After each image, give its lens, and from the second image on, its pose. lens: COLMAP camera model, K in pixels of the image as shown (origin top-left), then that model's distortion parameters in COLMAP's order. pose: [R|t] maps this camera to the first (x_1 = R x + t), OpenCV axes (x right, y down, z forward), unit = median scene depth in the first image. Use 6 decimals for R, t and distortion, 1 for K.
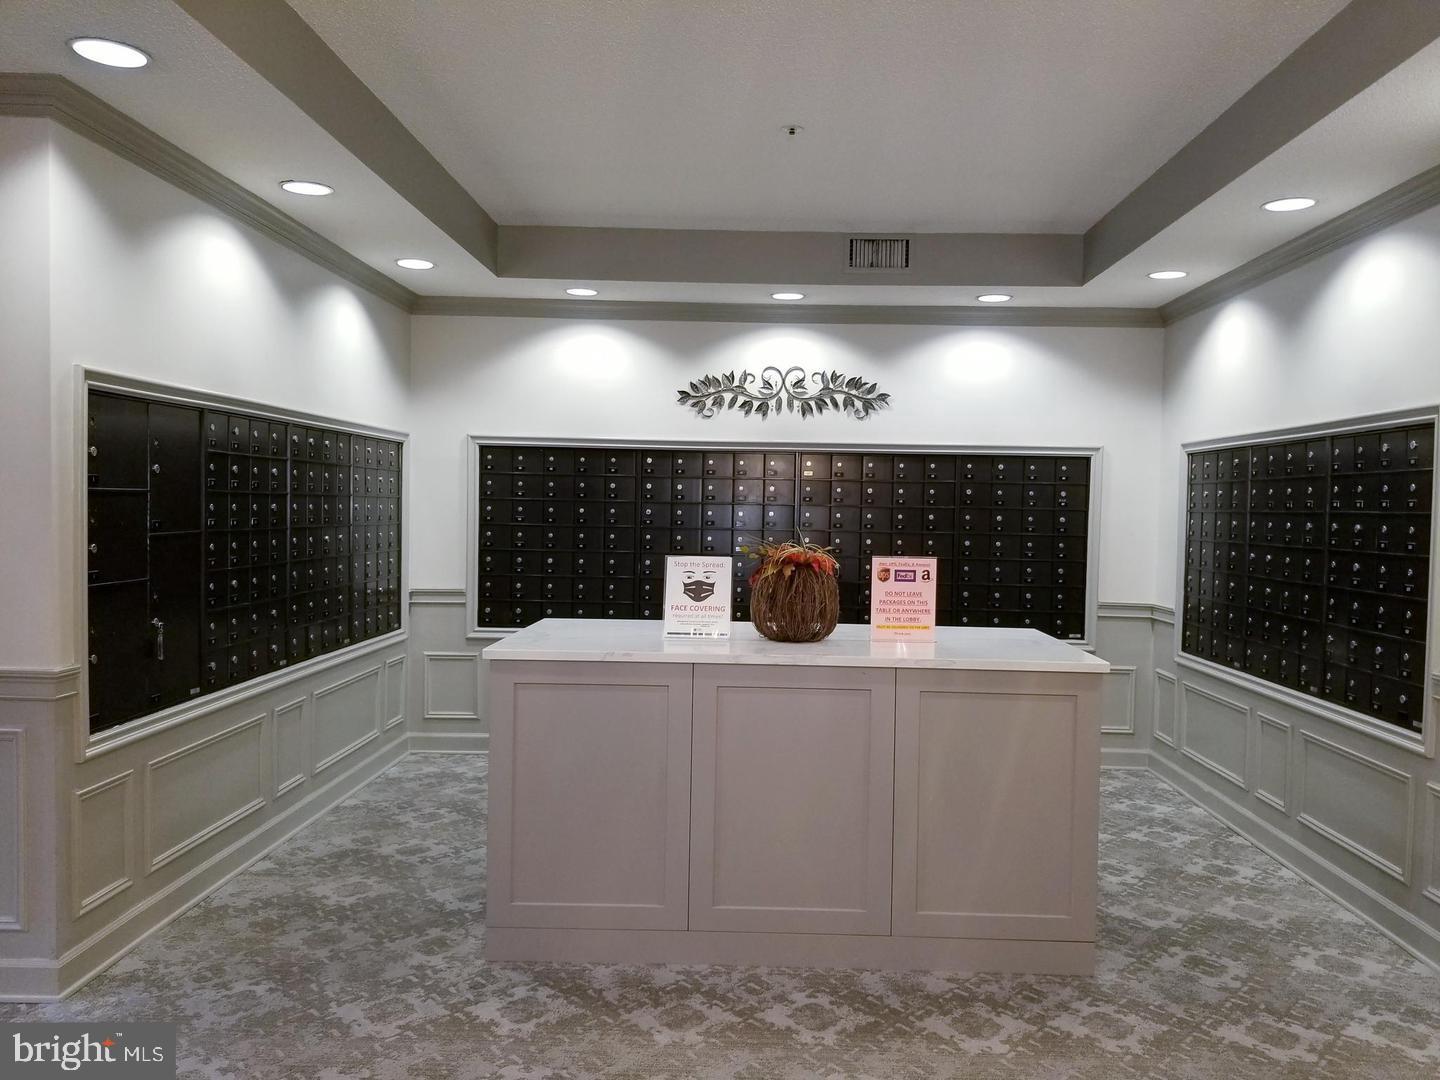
lens RADIAL K [[1162.6, 0, 720.0], [0, 1162.6, 540.0], [0, 0, 1]] dist [0.171615, 0.000087]
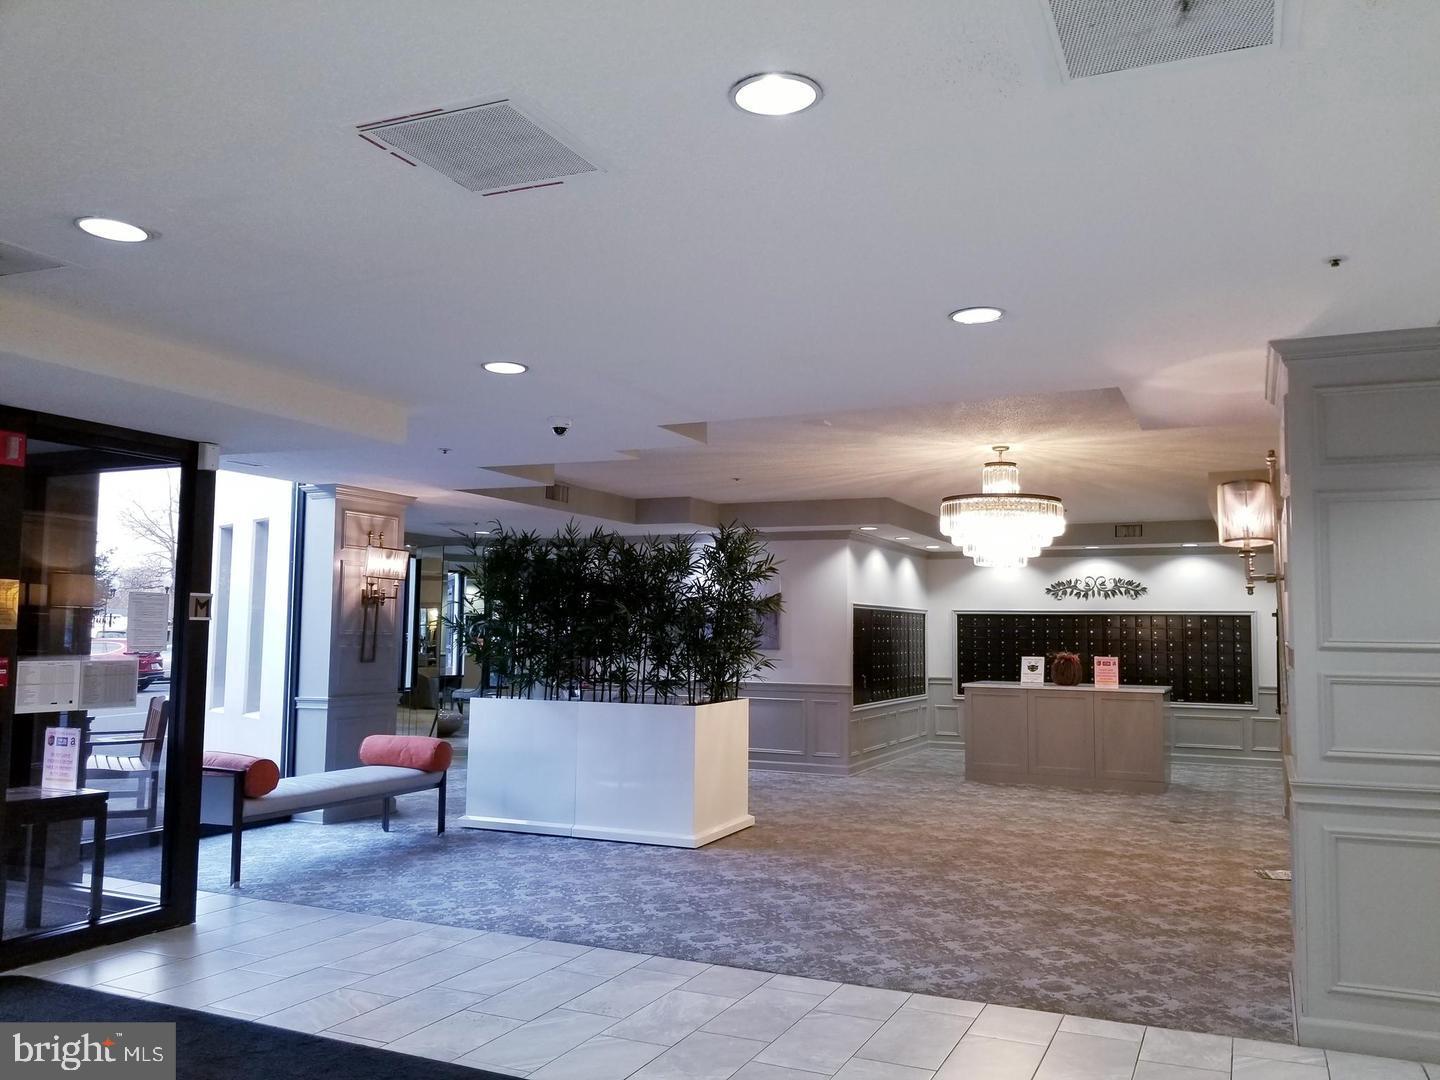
lens RADIAL K [[1162.6, 0, 720.0], [0, 1162.6, 540.0], [0, 0, 1]] dist [0.171615, 0.000087]
pose [[0.916891, -0.049939, -0.396002, 0.294418], [0.003001, 0.992976, -0.118274, 0.046158], [0.399127, 0.107256, 0.910601, -1.334684]]
